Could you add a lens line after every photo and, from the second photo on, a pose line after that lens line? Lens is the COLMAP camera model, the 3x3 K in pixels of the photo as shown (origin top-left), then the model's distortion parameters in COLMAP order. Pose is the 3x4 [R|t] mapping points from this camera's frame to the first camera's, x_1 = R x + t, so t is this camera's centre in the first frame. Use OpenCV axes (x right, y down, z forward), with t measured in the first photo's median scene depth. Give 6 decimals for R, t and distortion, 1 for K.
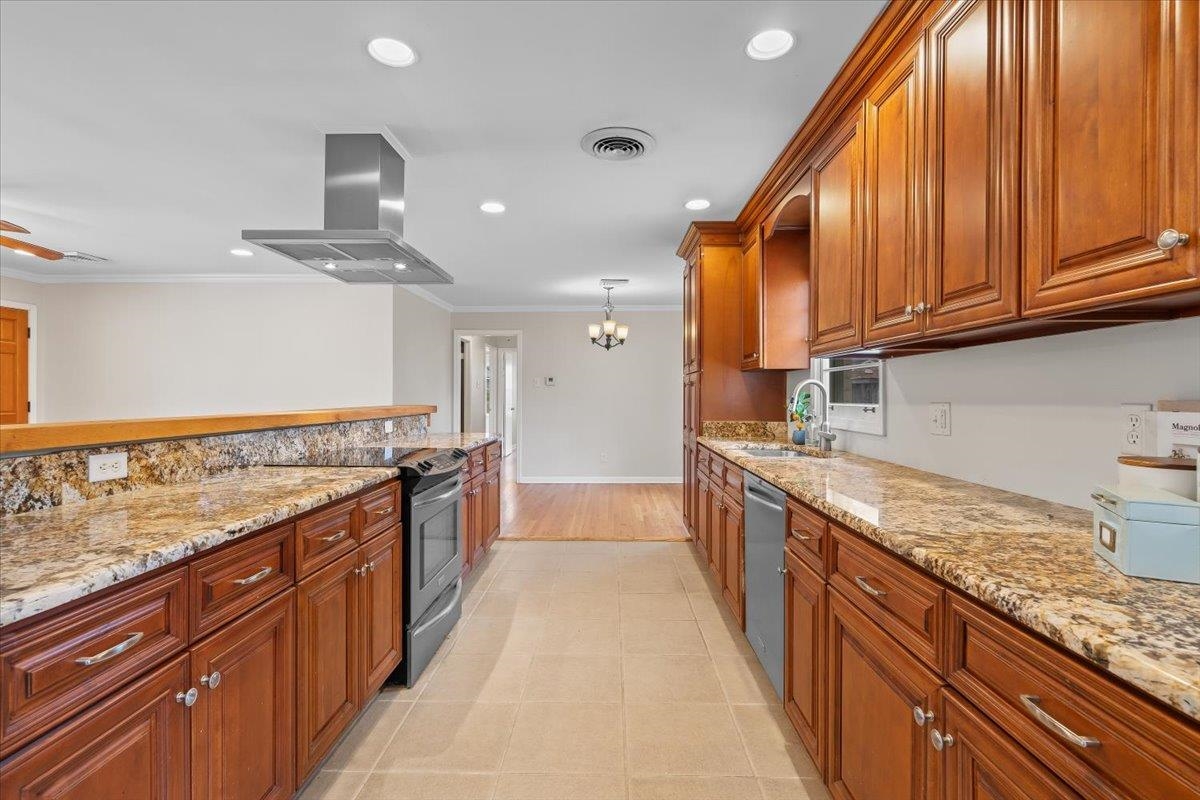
lens RADIAL K [[557.3, 0, 600.0], [0, 557.3, 400.0], [0, 0, 1]] dist [0.000972, 0.000480]
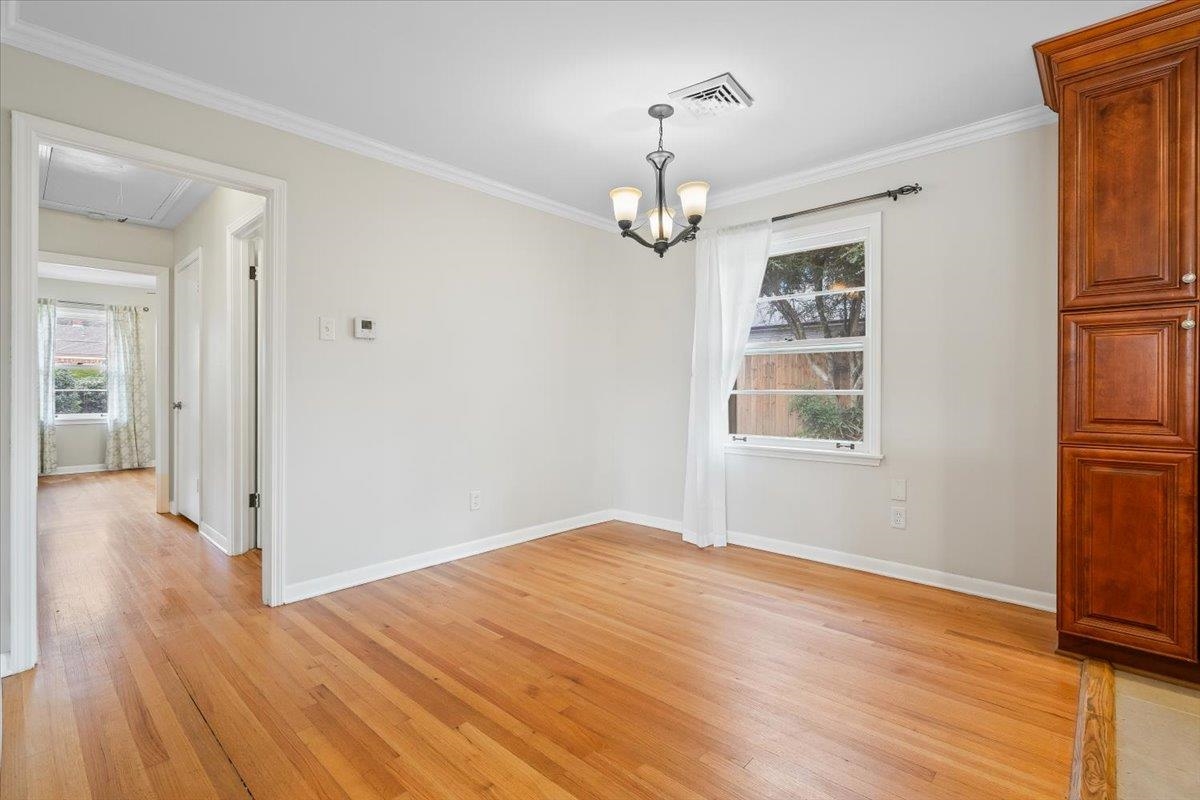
lens RADIAL K [[549.0, 0, 599.8], [0, 549.0, 394.2], [0, 0, 1]] dist [-0.000918, -0.000190]
pose [[0.662195, -0.005961, 0.749308, -0.937602], [0.006318, 0.999977, 0.002372, 0.040492], [-0.749305, 0.003163, 0.662218, 2.173113]]
